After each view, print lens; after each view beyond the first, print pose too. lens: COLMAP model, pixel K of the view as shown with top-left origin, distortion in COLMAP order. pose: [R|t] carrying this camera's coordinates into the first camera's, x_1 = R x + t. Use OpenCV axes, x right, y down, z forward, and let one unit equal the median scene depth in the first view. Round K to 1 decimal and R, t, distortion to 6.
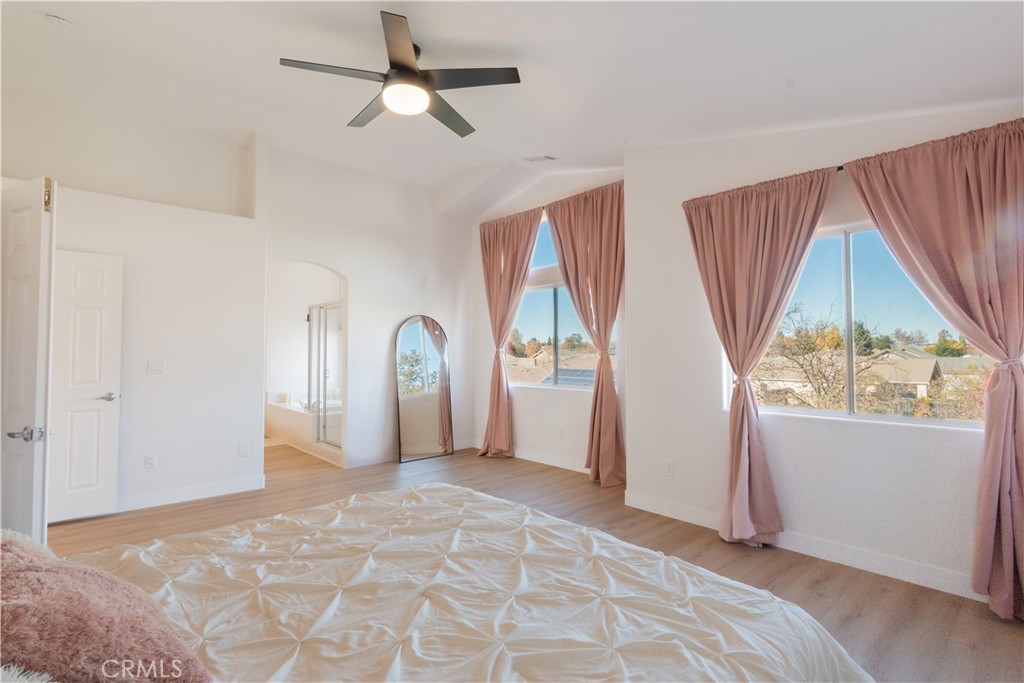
lens RADIAL K [[490.9, 0, 508.0], [0, 490.9, 342.2], [0, 0, 1]] dist [-0.002146, -0.000059]
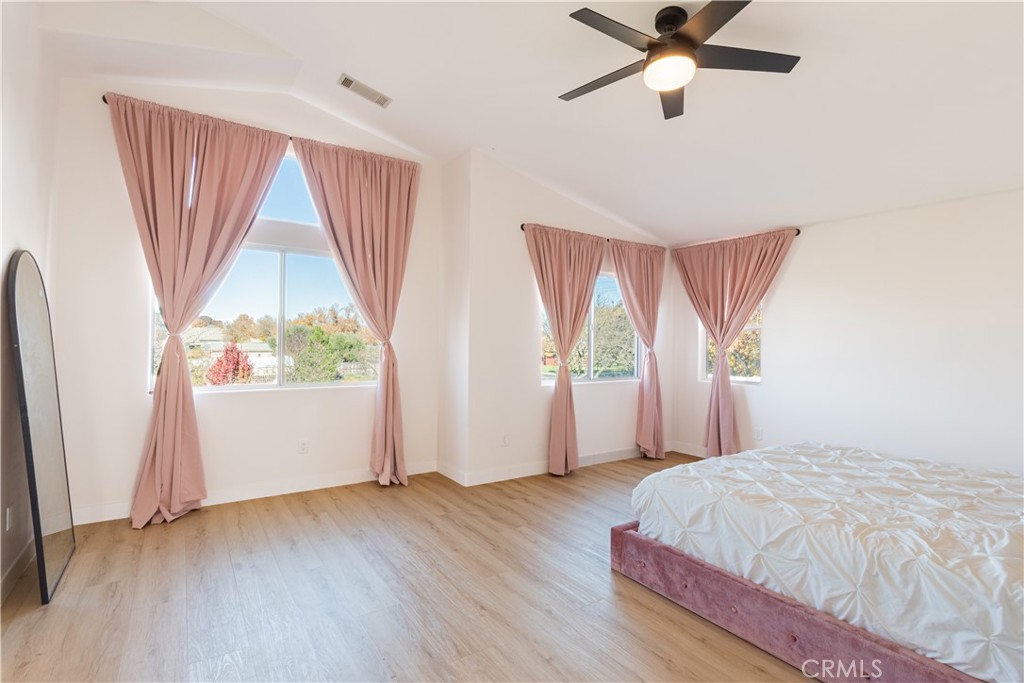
lens RADIAL K [[490.9, 0, 507.4], [0, 490.9, 339.9], [0, 0, 1]] dist [-0.002146, -0.000059]
pose [[0.148374, 0.015512, 0.988810, -0.601466], [-0.031560, 0.999442, -0.010944, 0.018730], [-0.988428, -0.029583, 0.148780, 0.586716]]
